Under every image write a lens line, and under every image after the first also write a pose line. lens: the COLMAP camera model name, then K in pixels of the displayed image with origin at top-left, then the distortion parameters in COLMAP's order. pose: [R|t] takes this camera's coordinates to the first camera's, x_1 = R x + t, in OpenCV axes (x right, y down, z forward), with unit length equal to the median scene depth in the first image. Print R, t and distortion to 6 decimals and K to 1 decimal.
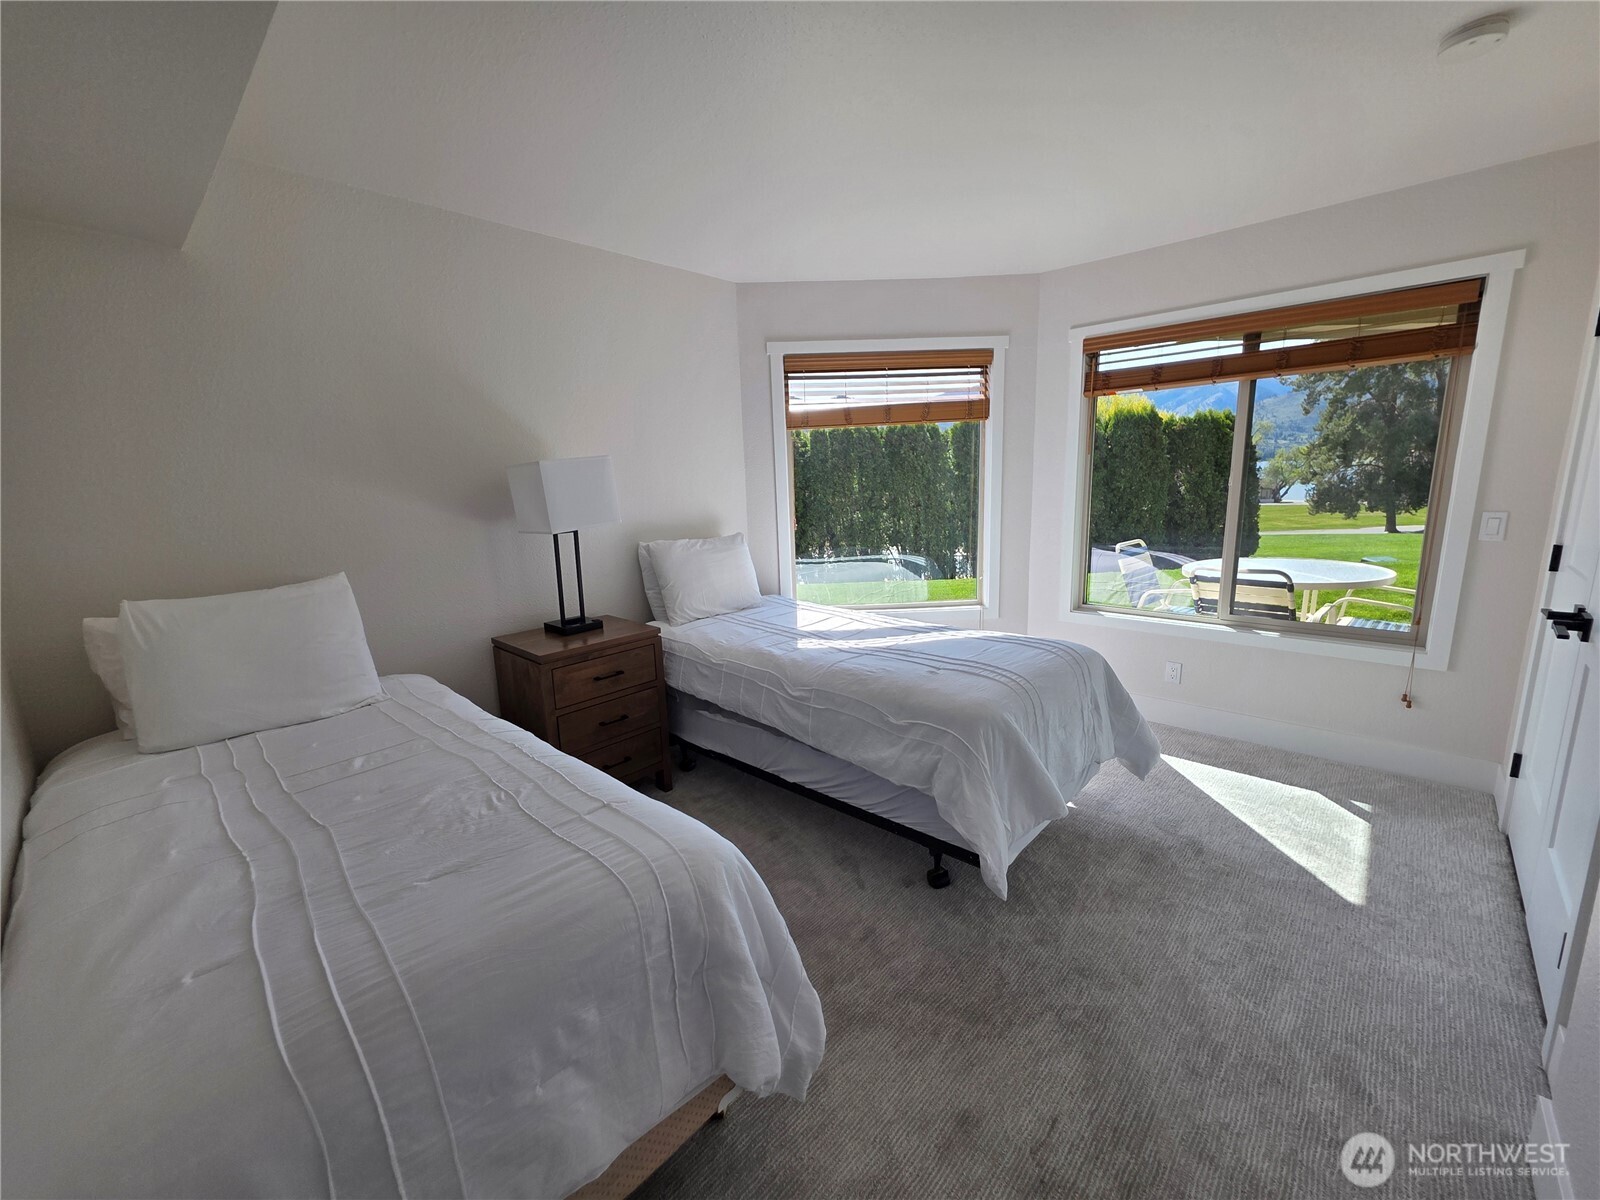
lens RADIAL K [[658.9, 0, 800.0], [0, 658.9, 600.0], [0, 0, 1]] dist [0.004020, 0.000187]
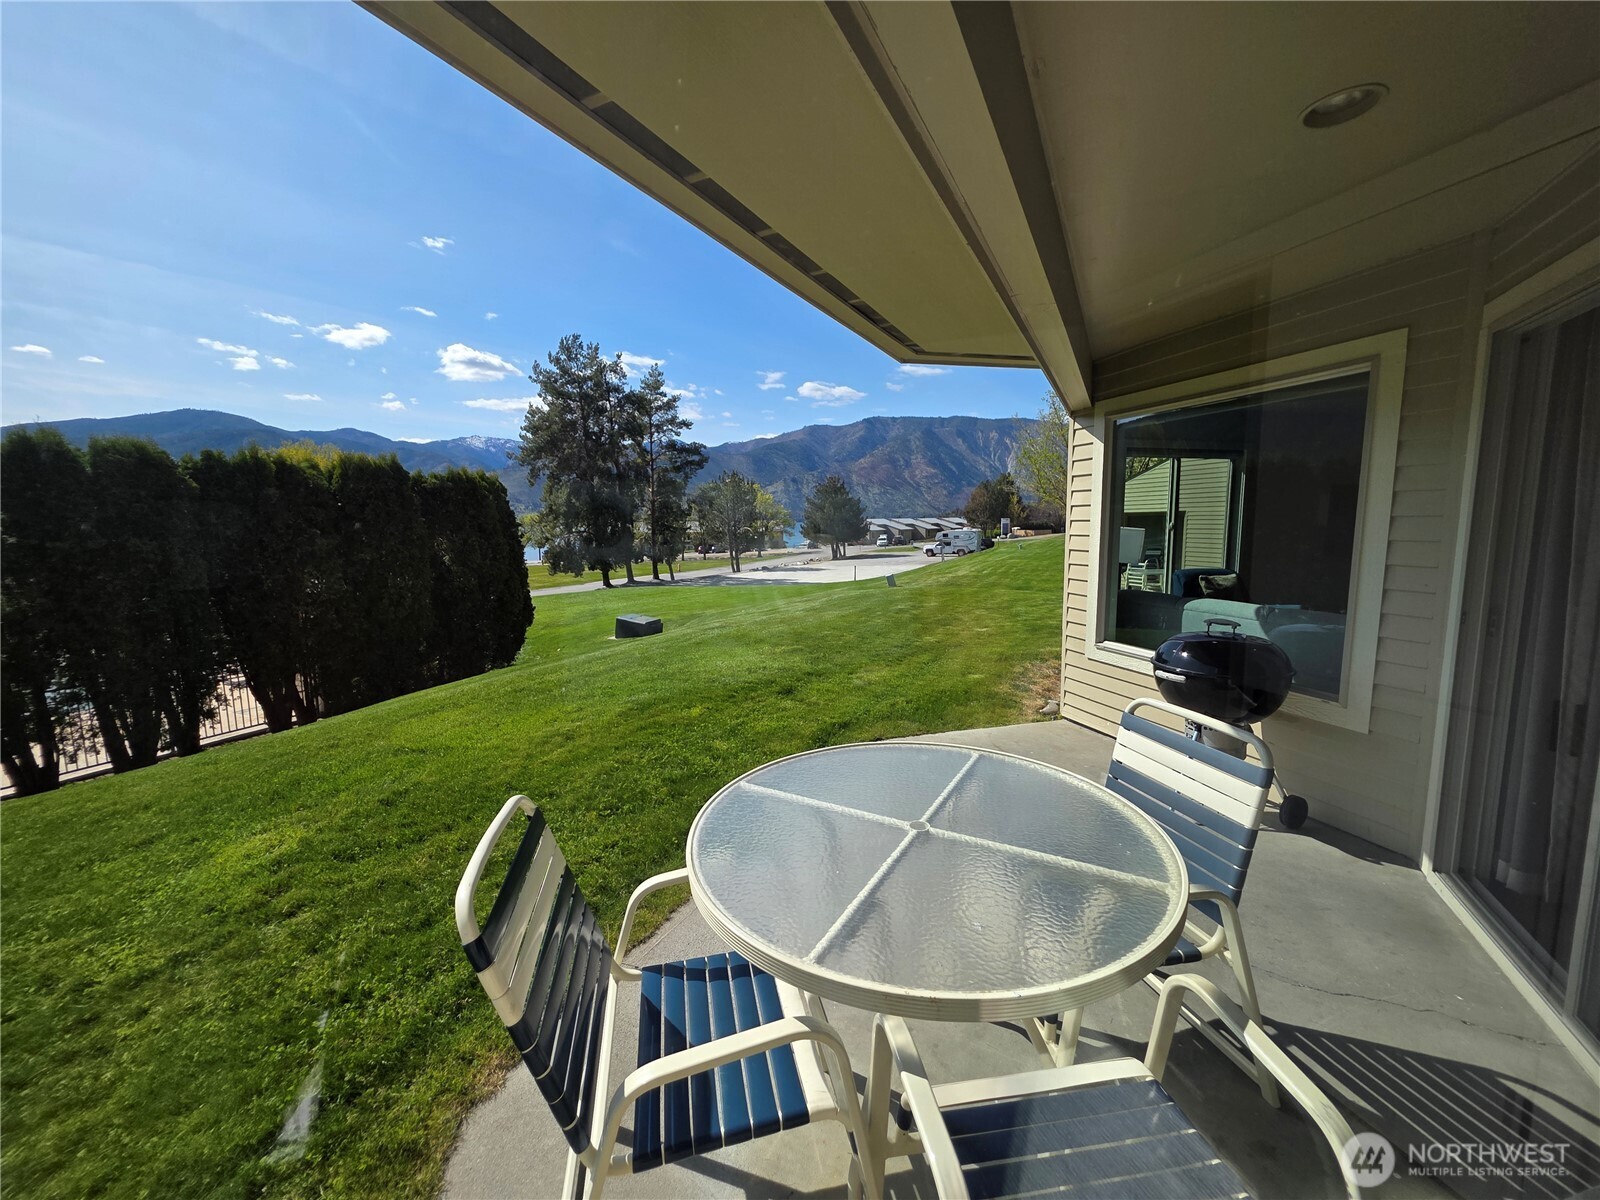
lens RADIAL K [[642.0, 0, 800.0], [0, 642.0, 600.0], [0, 0, 1]] dist [0.001775, 0.000168]
pose [[0.501648, -0.082173, 0.861160, 0.045560], [0.161740, 0.986833, -0.000053, -0.020109], [-0.849817, 0.139311, 0.508334, 0.096720]]
